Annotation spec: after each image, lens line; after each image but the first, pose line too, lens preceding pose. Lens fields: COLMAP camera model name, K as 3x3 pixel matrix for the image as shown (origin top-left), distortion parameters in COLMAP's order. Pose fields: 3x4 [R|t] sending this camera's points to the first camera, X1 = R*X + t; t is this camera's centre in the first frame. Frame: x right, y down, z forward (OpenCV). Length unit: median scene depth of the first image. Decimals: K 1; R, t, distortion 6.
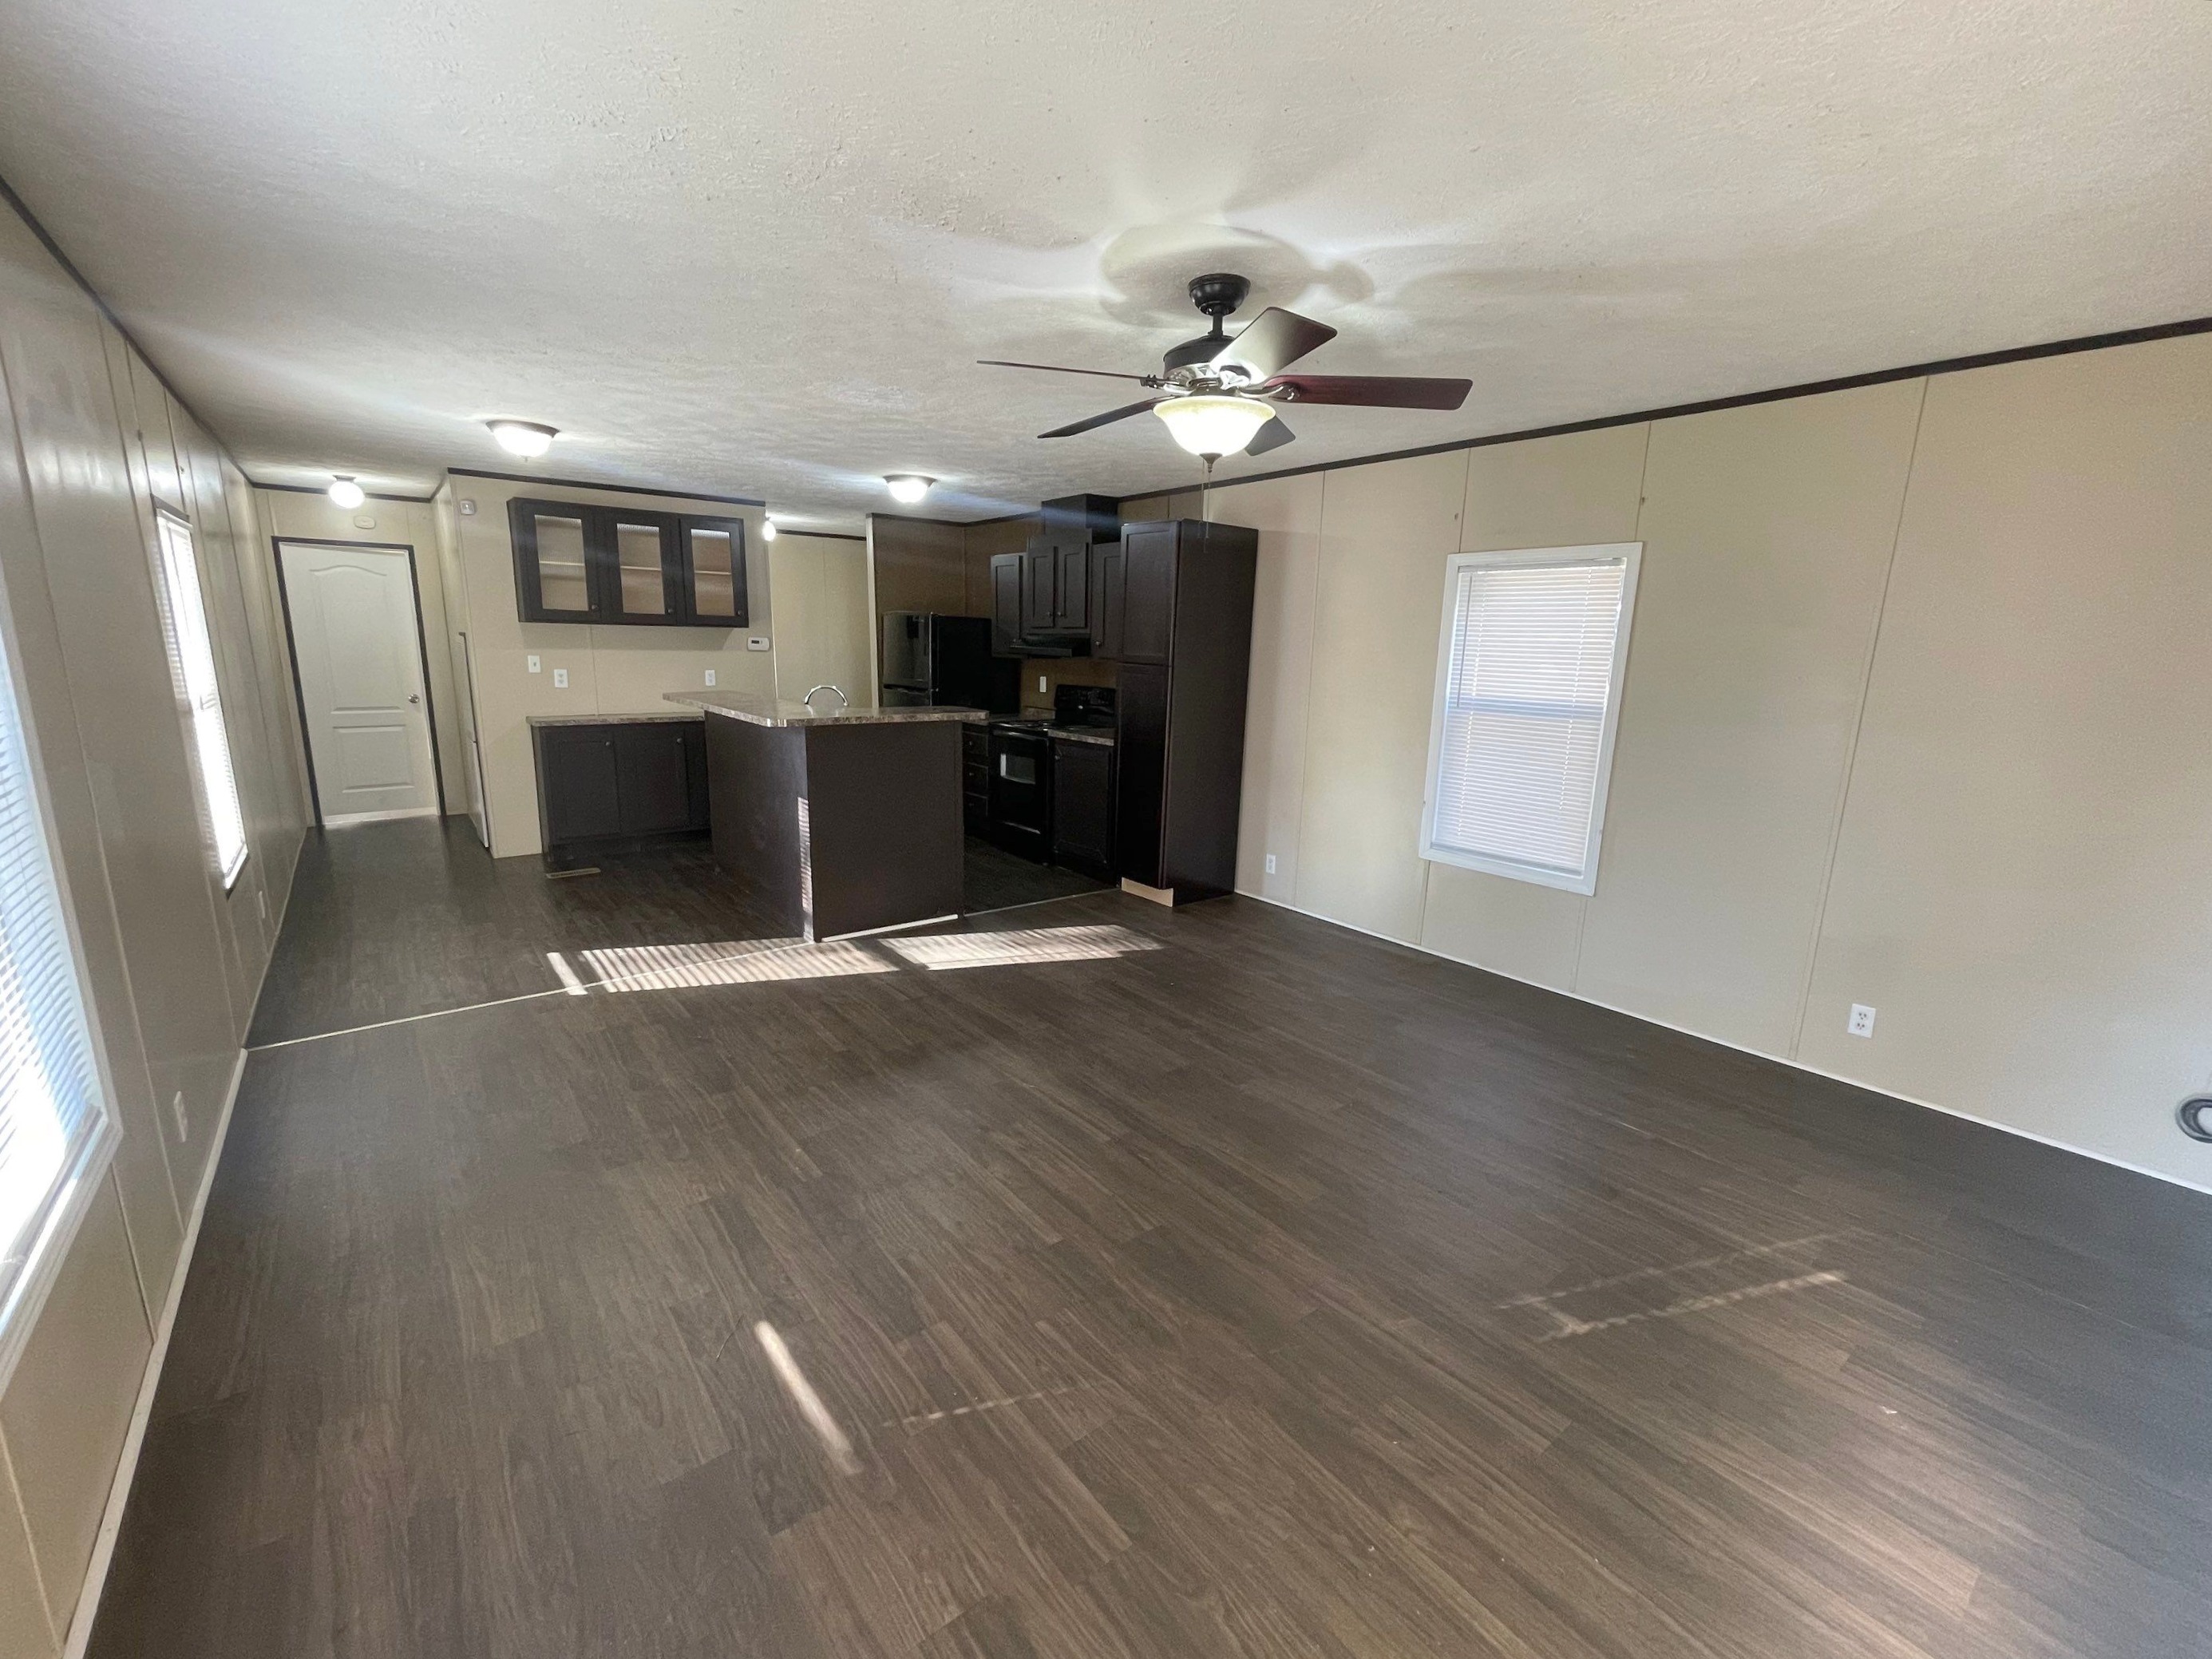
lens RADIAL K [[930.4, 0, 1106.0], [0, 930.4, 829.5], [0, 0, 1]] dist [0.001081, 0.000180]
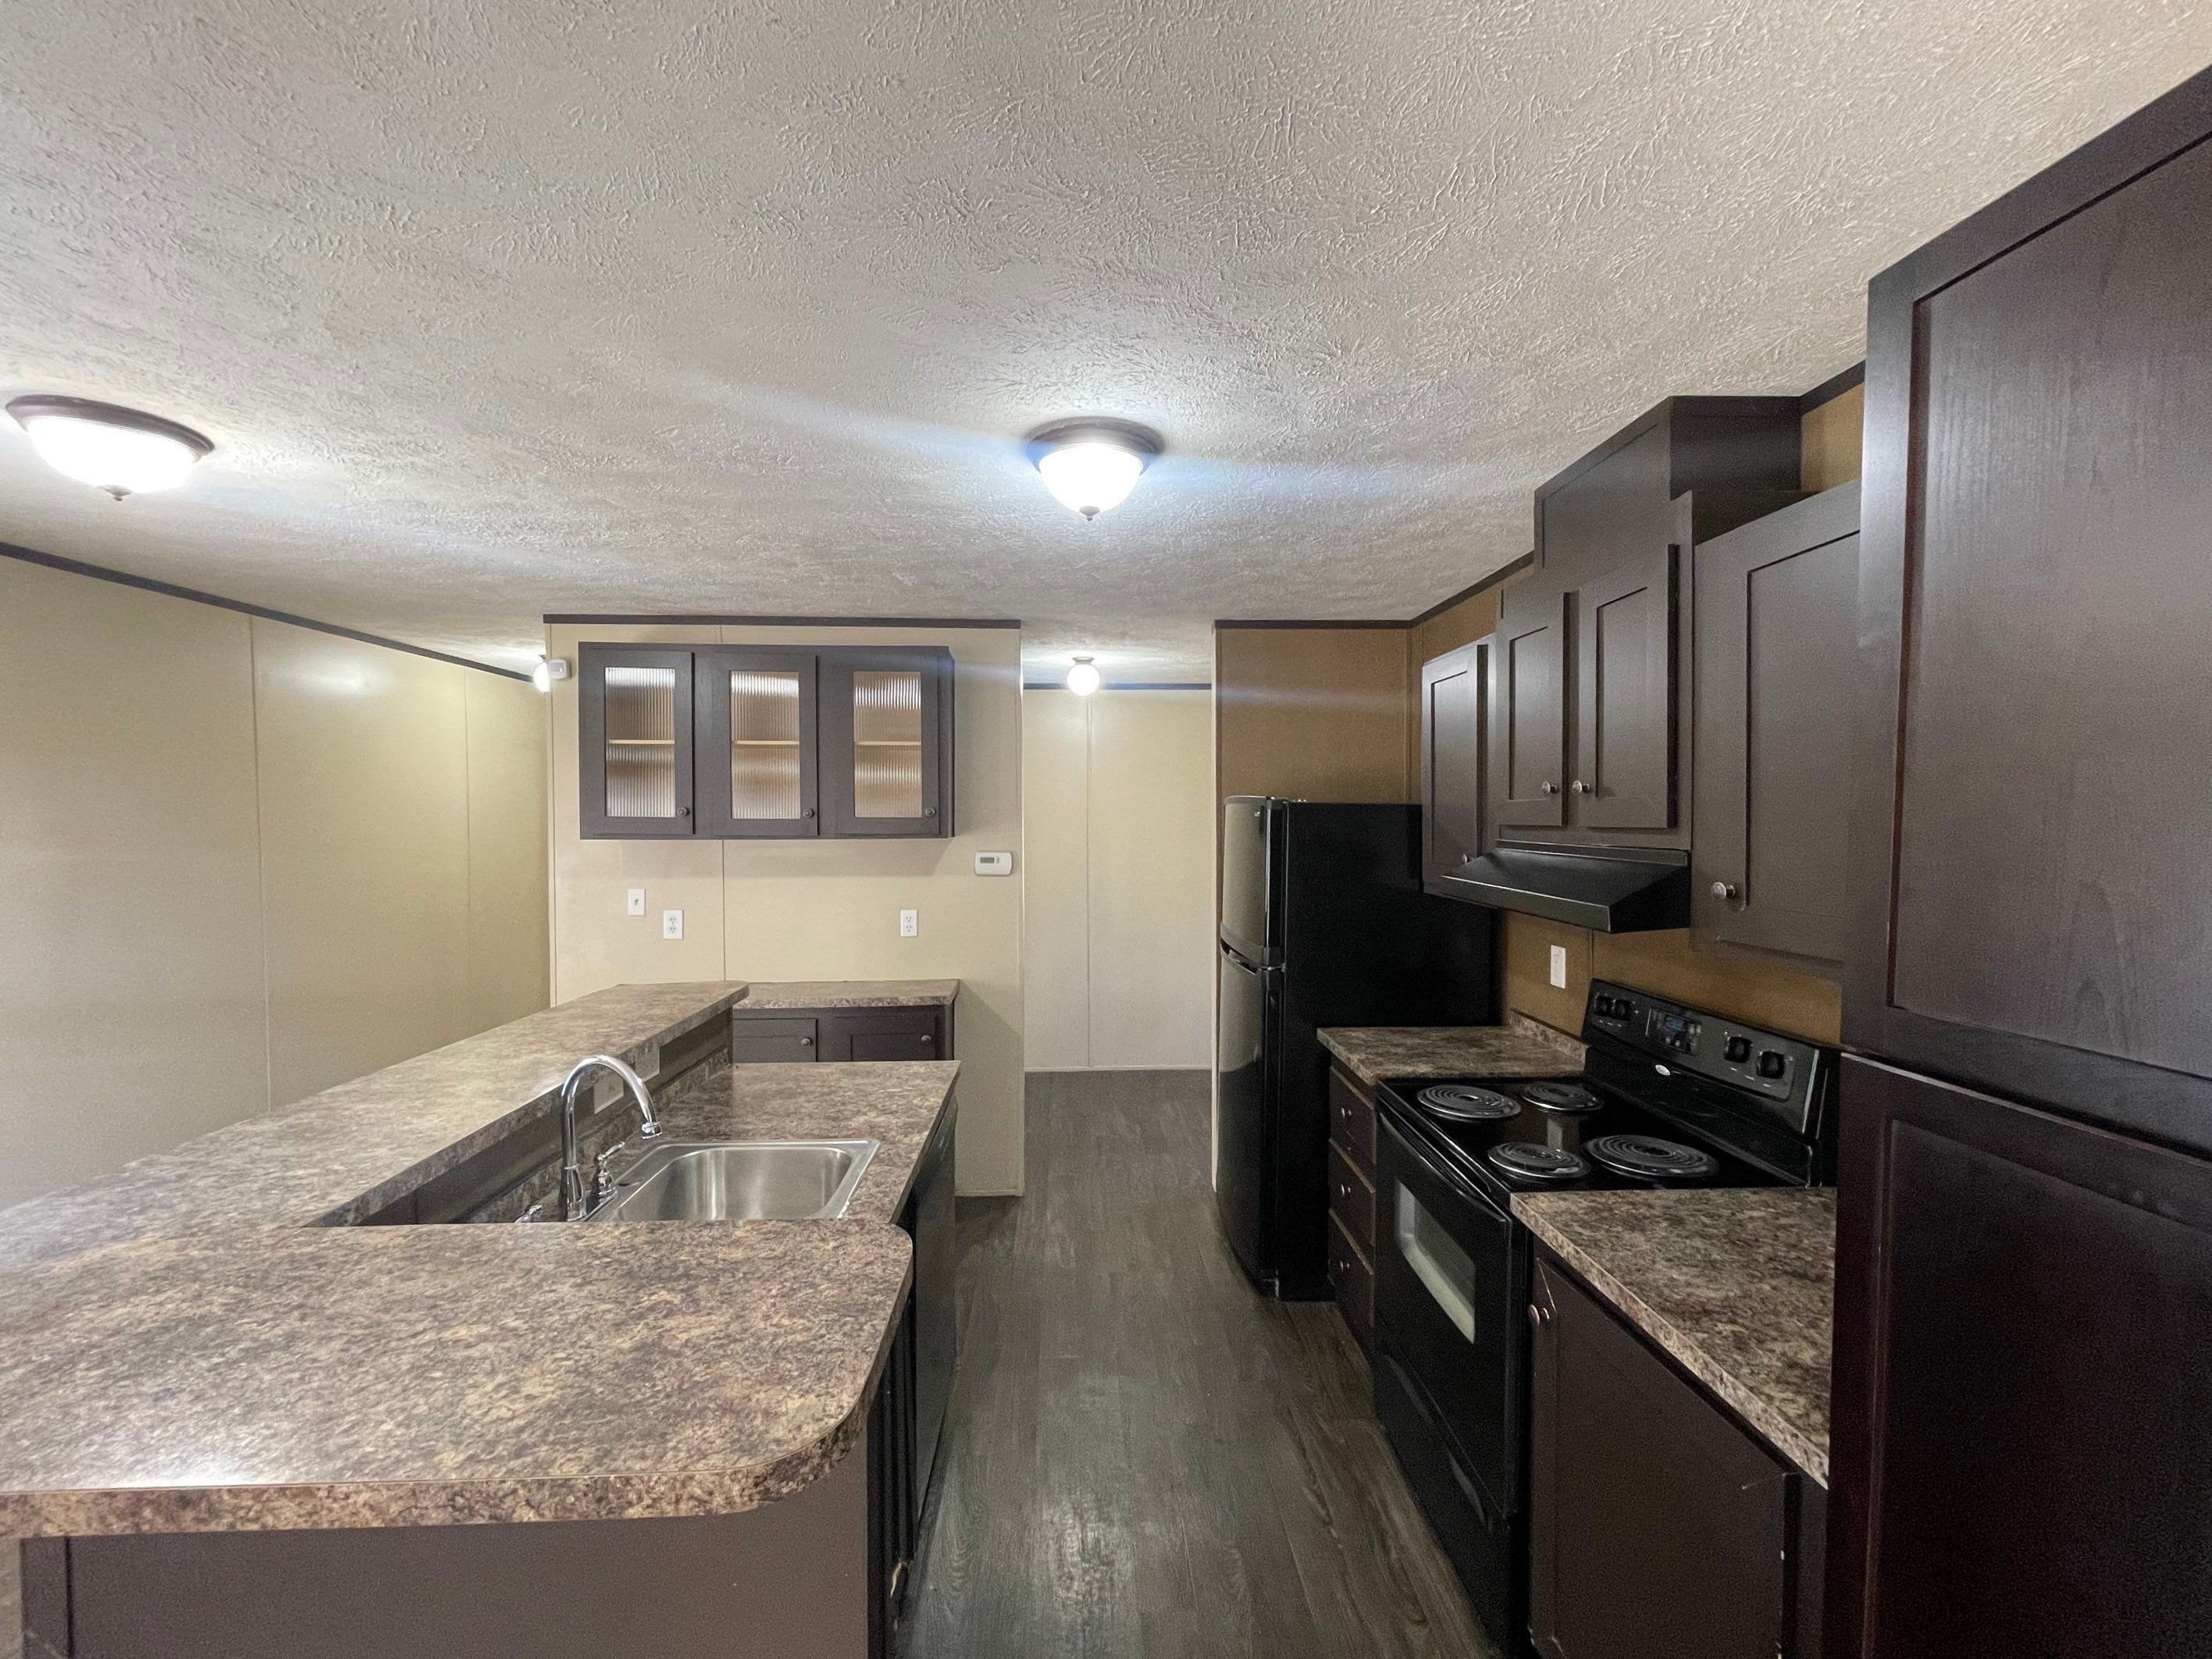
lens RADIAL K [[880.5, 0, 1106.0], [0, 880.5, 829.5], [0, 0, 1]] dist [0.000019, 0.000290]
pose [[0.809171, -0.017066, -0.587325, -0.003403], [-0.099992, 0.980998, -0.166267, -0.147644], [0.579002, 0.193266, 0.792089, 0.654066]]
